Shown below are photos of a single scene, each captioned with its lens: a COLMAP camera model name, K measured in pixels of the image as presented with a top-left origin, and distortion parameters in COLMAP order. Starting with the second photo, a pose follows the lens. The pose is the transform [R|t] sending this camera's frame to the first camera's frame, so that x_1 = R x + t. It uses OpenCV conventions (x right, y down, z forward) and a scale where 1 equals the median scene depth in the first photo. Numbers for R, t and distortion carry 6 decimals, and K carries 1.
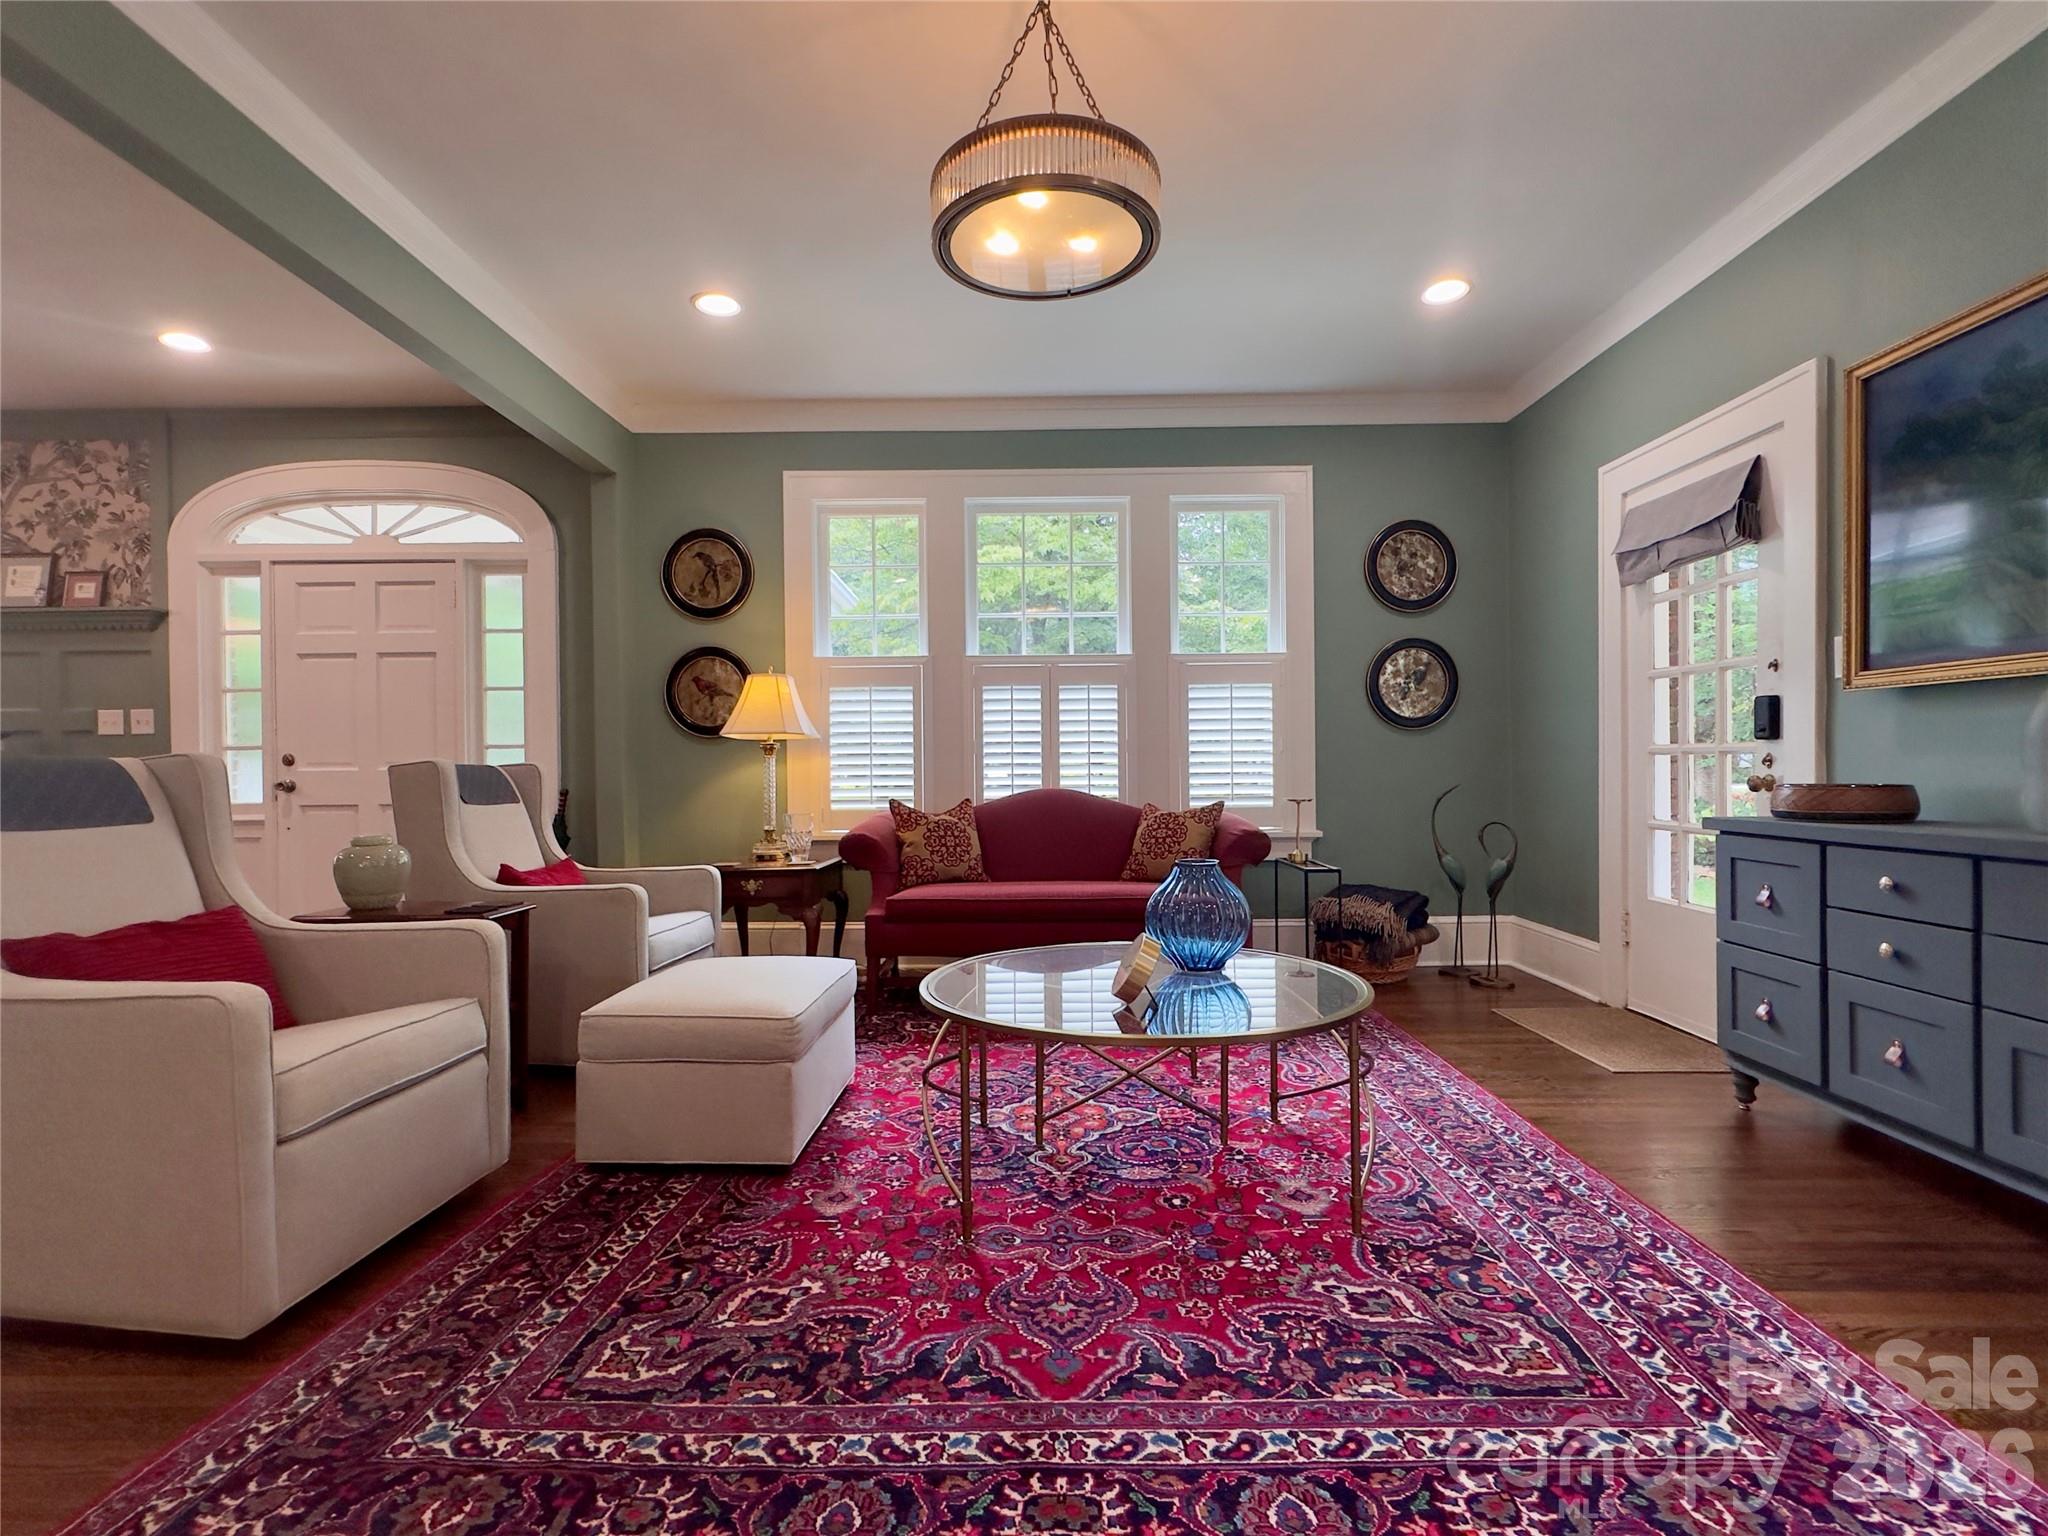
lens RADIAL K [[975.7, 0, 1022.4], [0, 975.7, 774.6], [0, 0, 1]] dist [-0.002519, 0.000096]
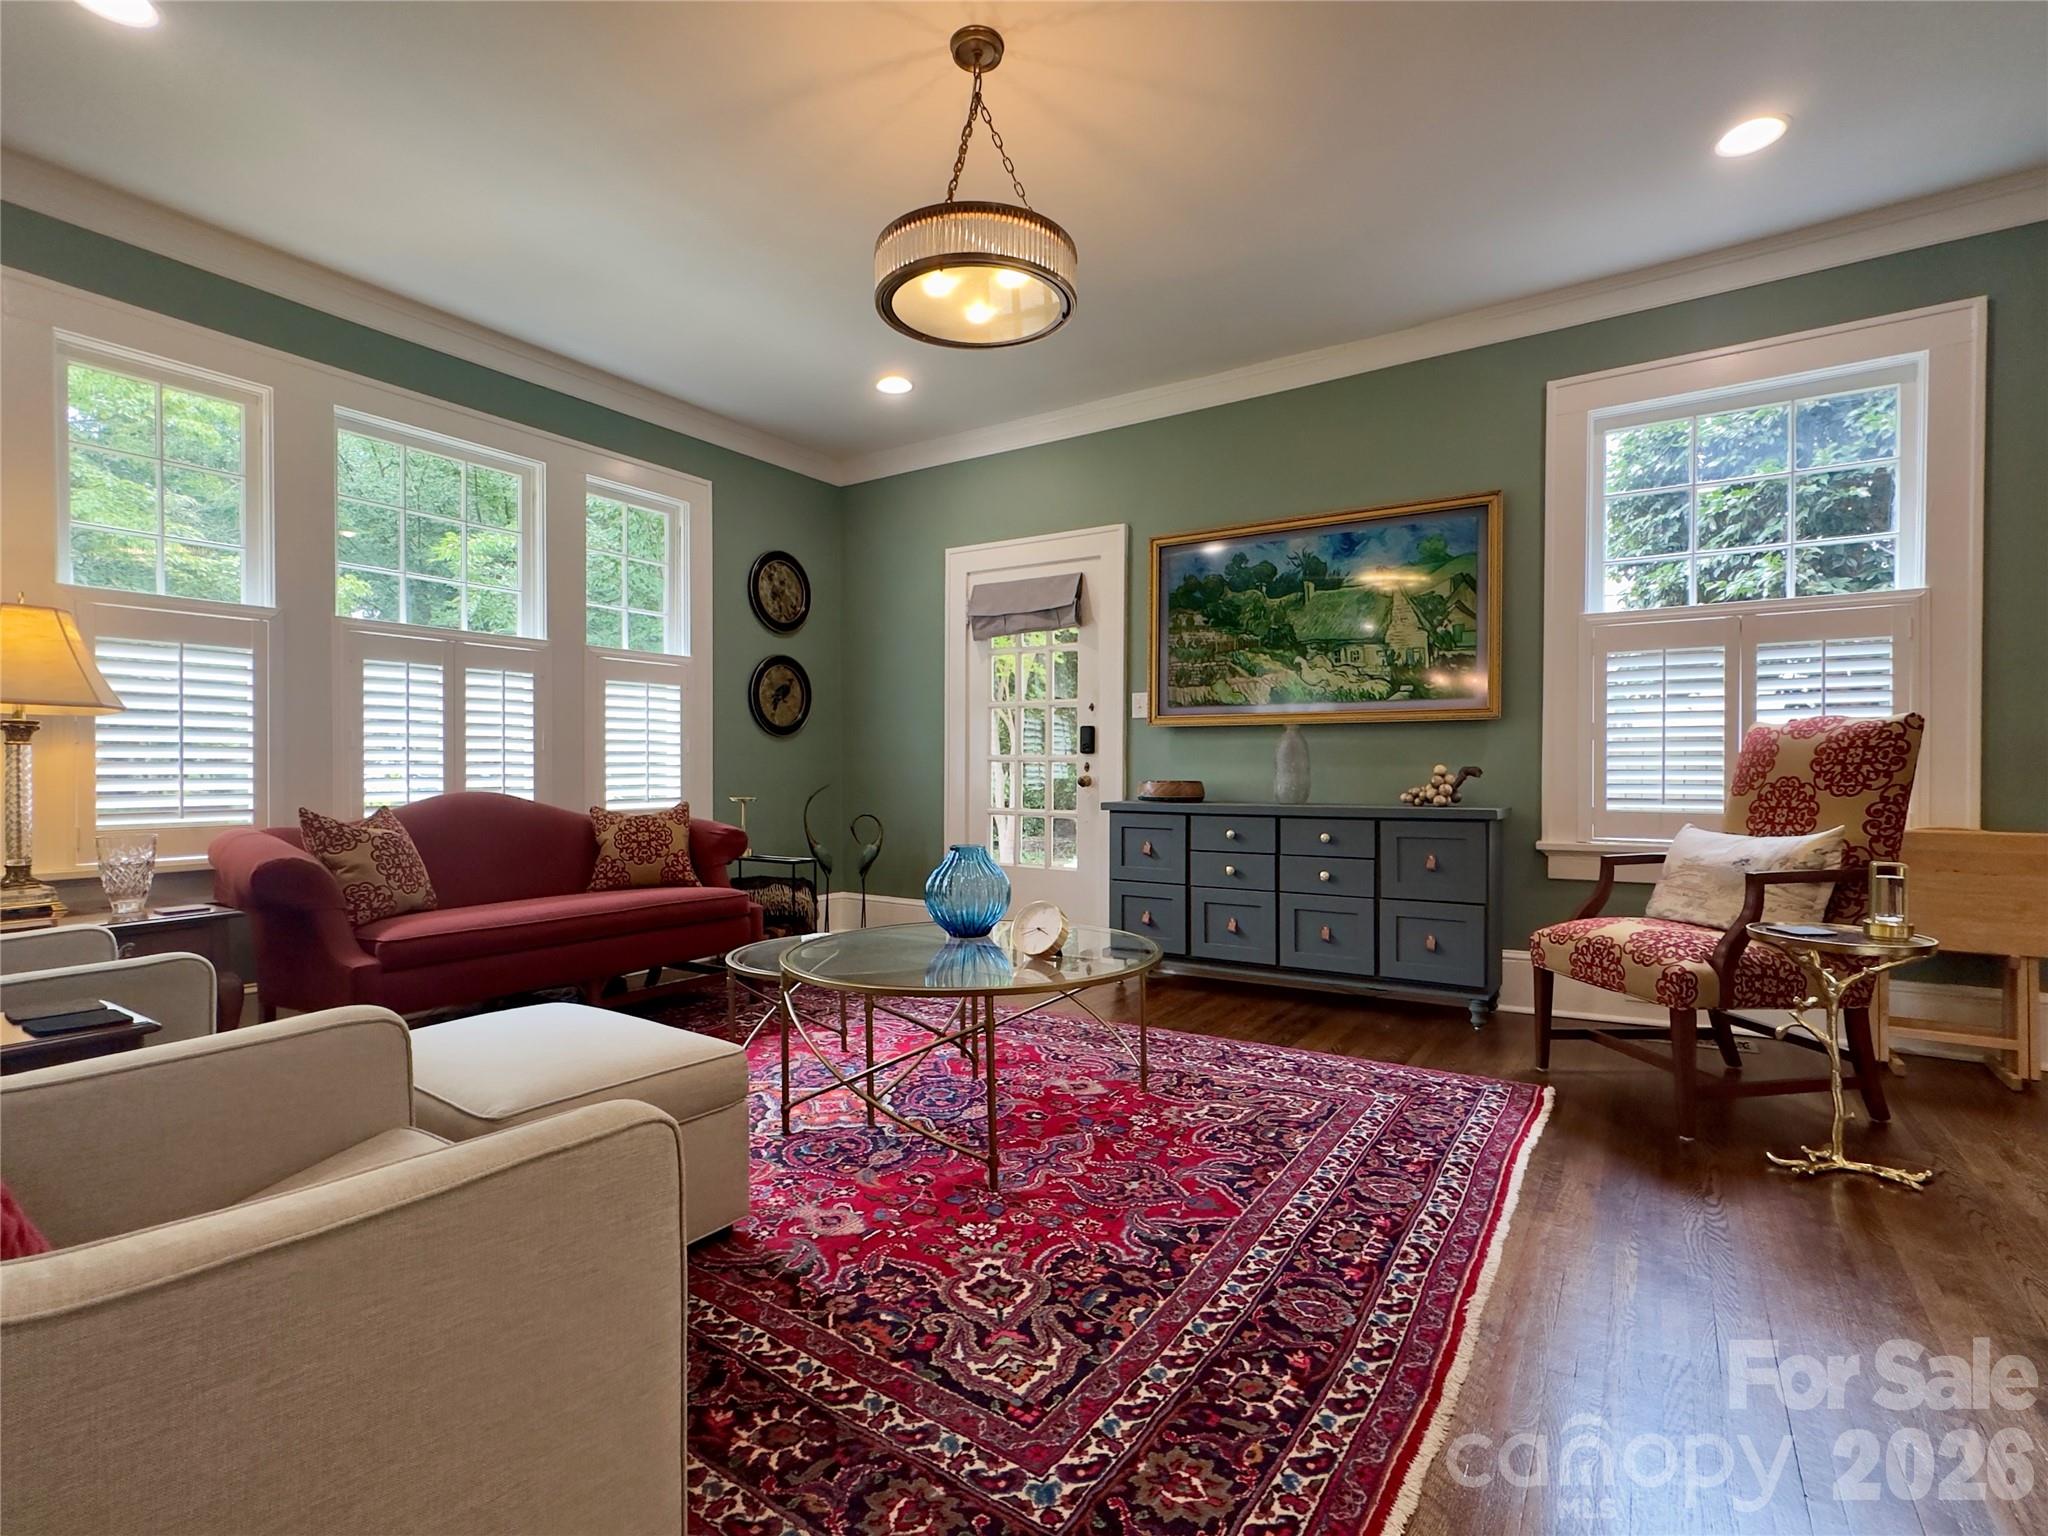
lens RADIAL K [[975.7, 0, 1022.4], [0, 975.7, 774.6], [0, 0, 1]] dist [-0.002519, 0.000096]
pose [[0.538316, 0.004290, 0.842732, -0.420732], [-0.000087, 0.999987, -0.005035, 0.003933], [-0.842743, 0.002637, 0.538309, 0.160186]]
